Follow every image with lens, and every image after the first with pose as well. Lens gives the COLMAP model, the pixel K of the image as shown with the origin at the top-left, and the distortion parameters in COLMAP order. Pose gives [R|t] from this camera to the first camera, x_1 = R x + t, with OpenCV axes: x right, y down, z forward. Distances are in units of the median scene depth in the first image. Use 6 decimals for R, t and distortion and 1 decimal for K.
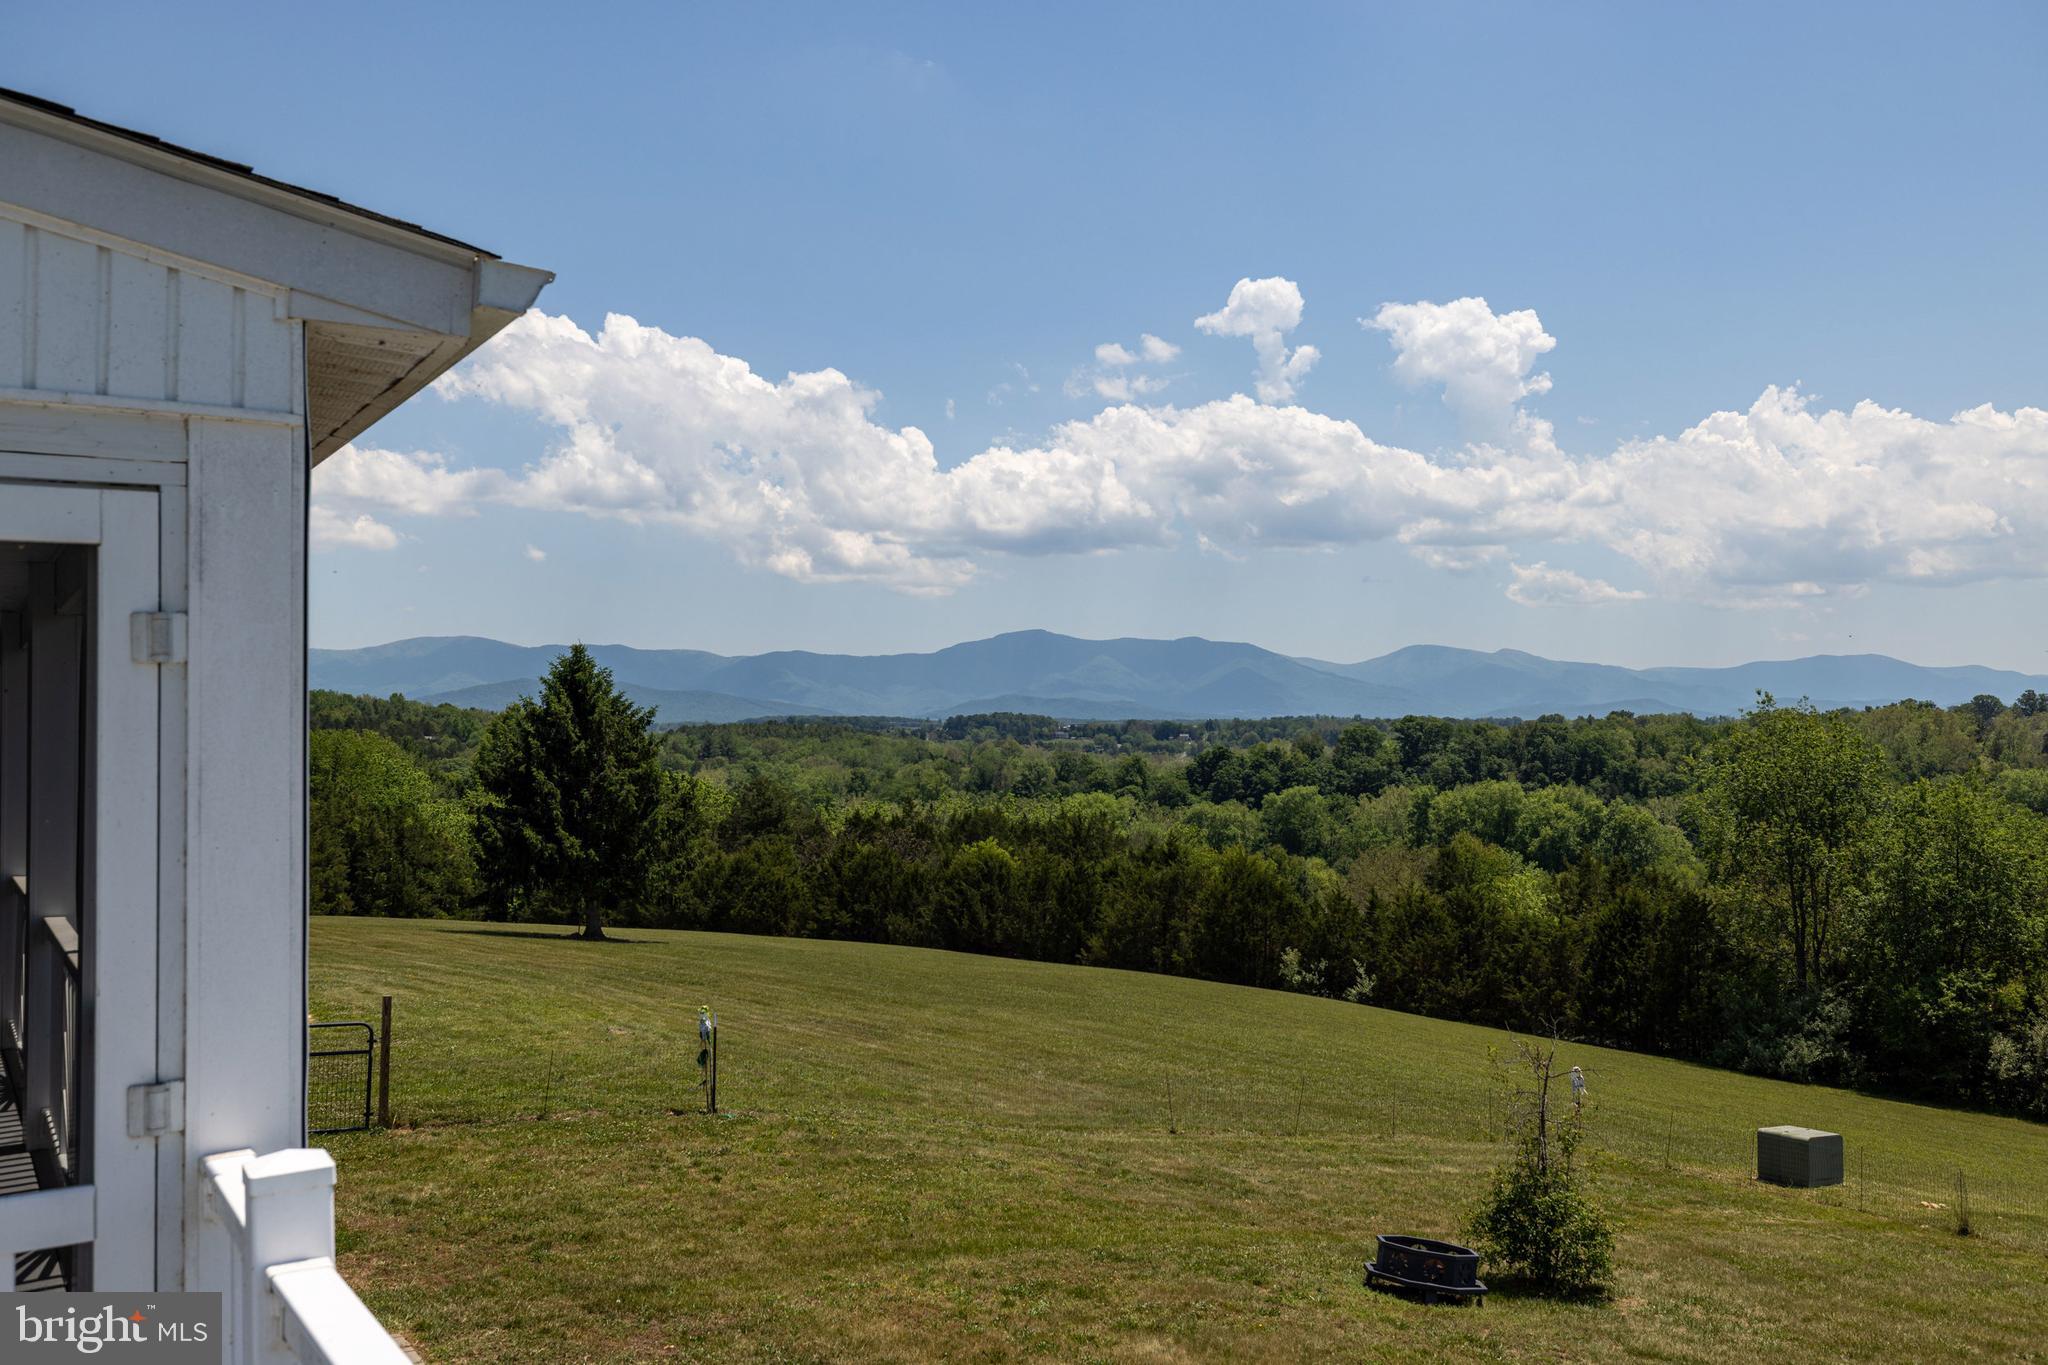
lens RADIAL K [[1849.7, 0, 1072.5], [0, 1849.7, 672.6], [0, 0, 1]] dist [0.005427, 0.007530]
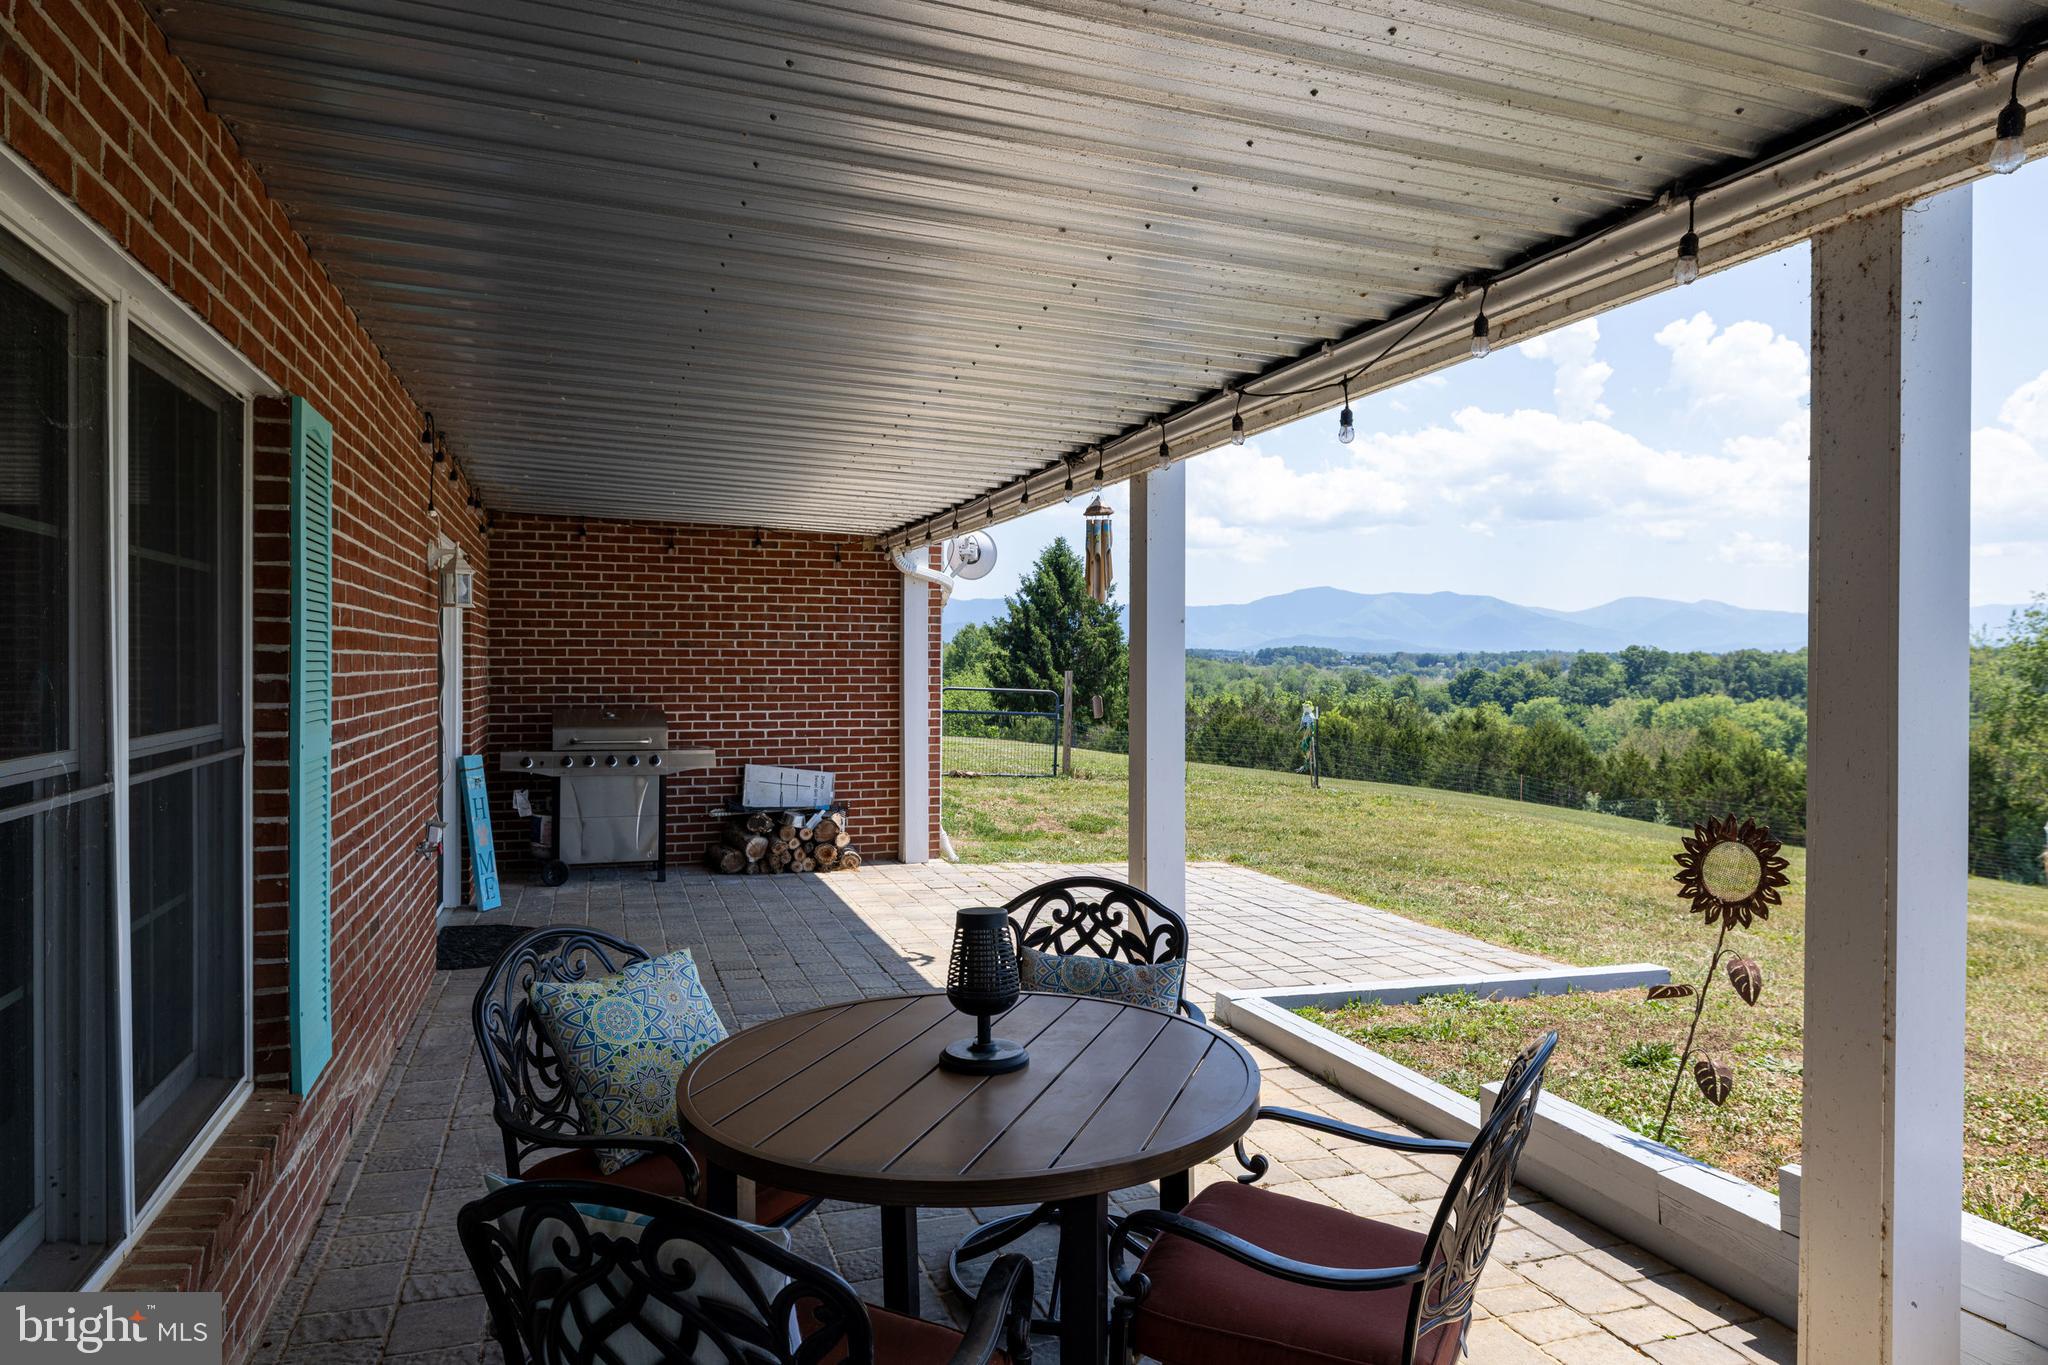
lens RADIAL K [[1297.6, 0, 1001.4], [0, 1297.6, 684.3], [0, 0, 1]] dist [0.001064, 0.002511]
pose [[0.971609, 0.013508, -0.236207, -0.032948], [-0.005683, 0.999413, 0.033774, 0.024149], [0.236525, -0.031473, 0.971116, 0.024255]]
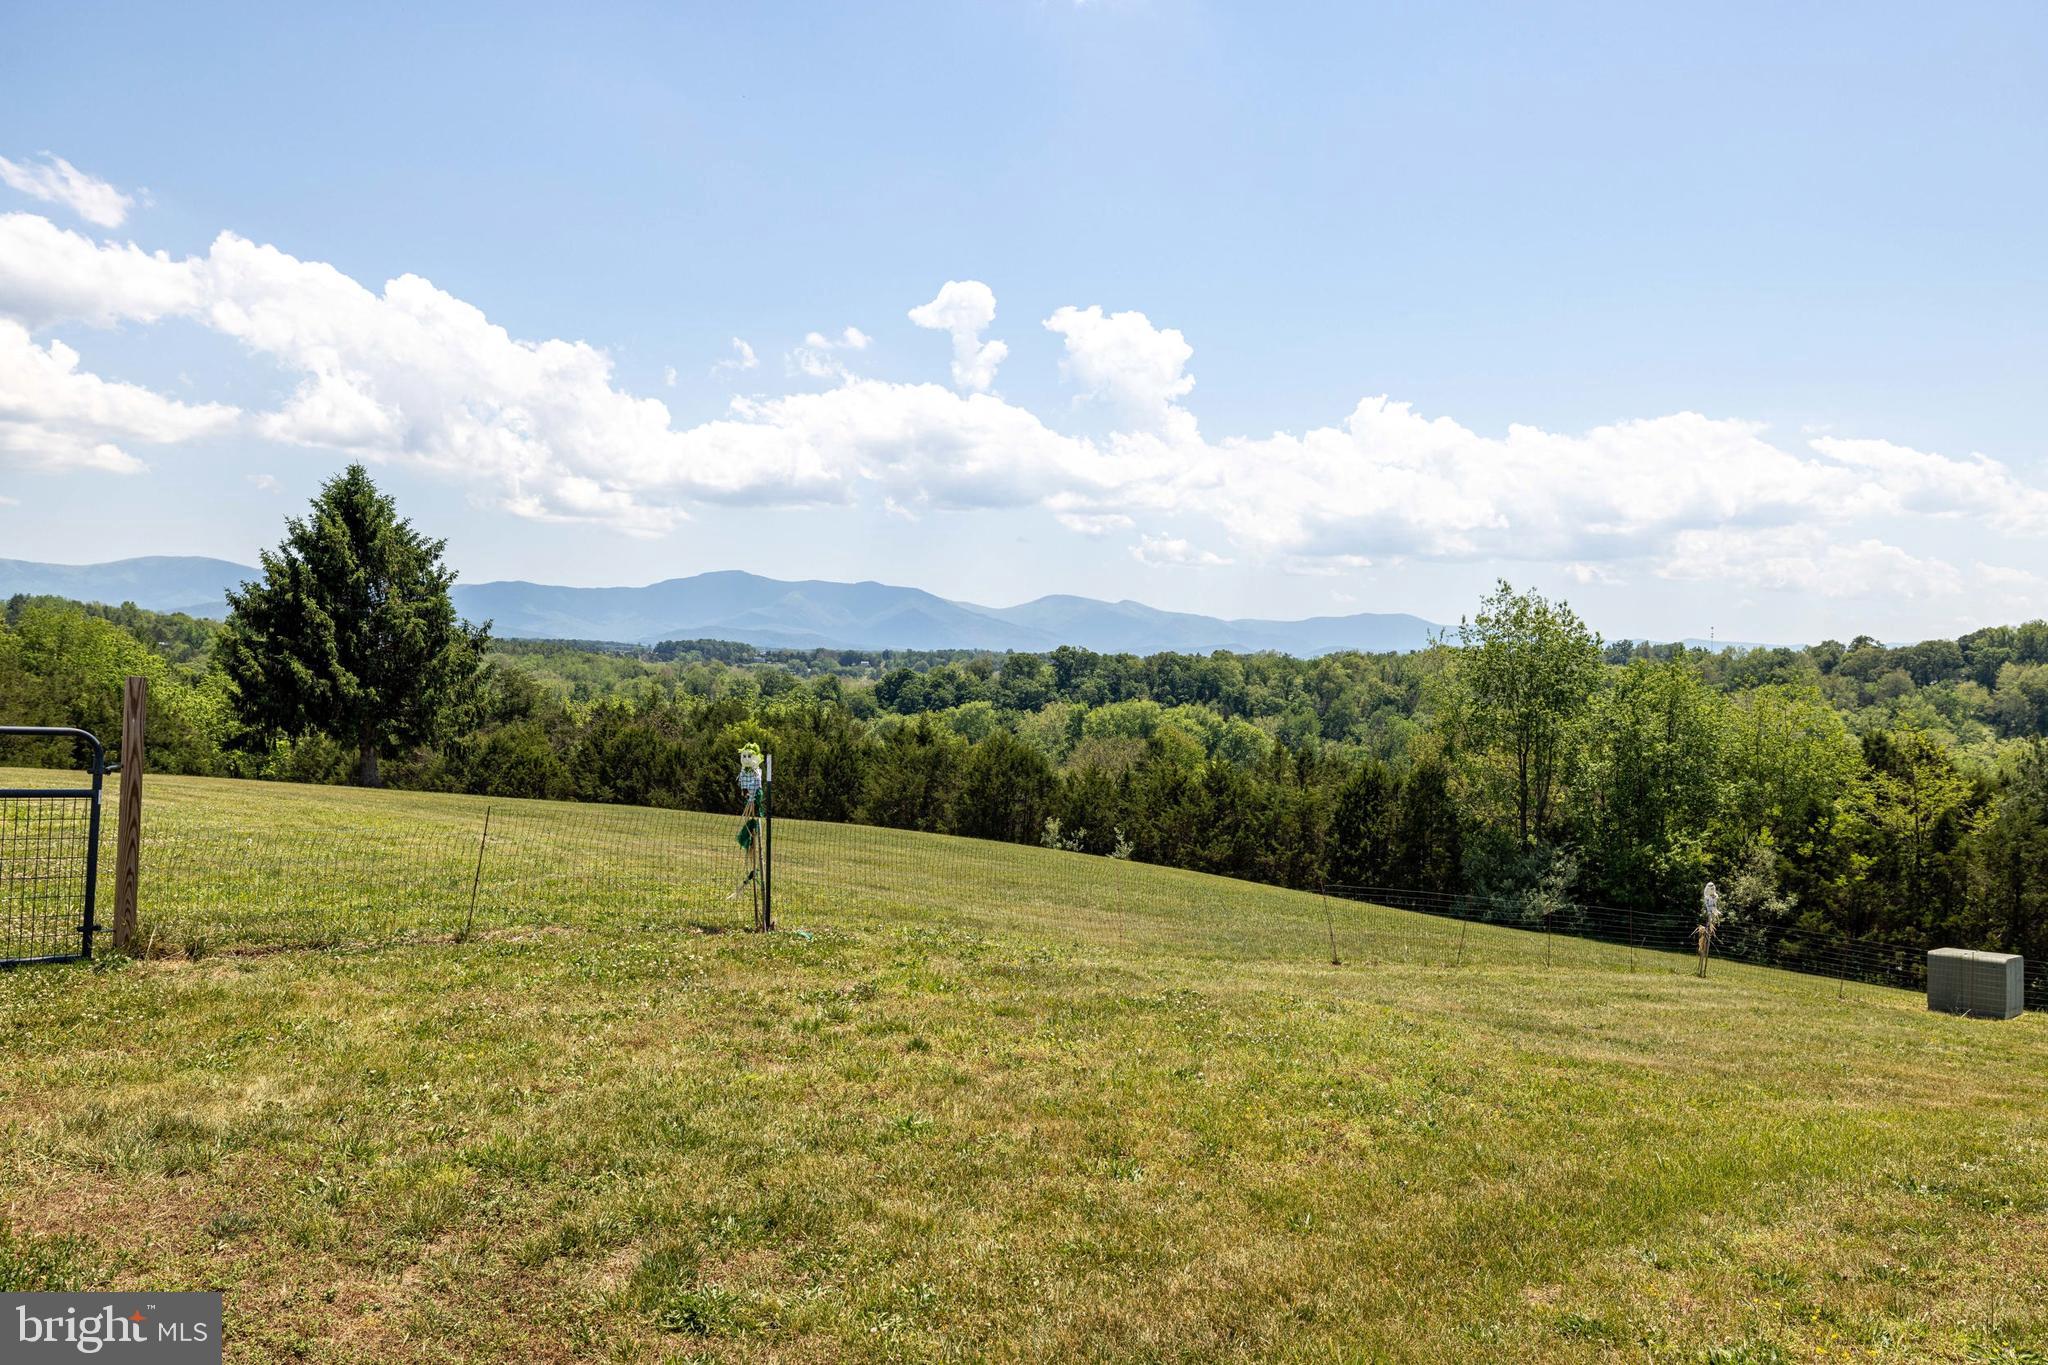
lens RADIAL K [[1452.7, 0, 1024.0], [0, 1452.7, 682.5], [0, 0, 1]] dist [-0.000242, 0.001384]
pose [[0.979008, 0.022234, 0.202605, -0.035250], [-0.028088, 0.999266, 0.026064, 0.025047], [-0.201876, -0.031208, 0.978914, 0.093278]]
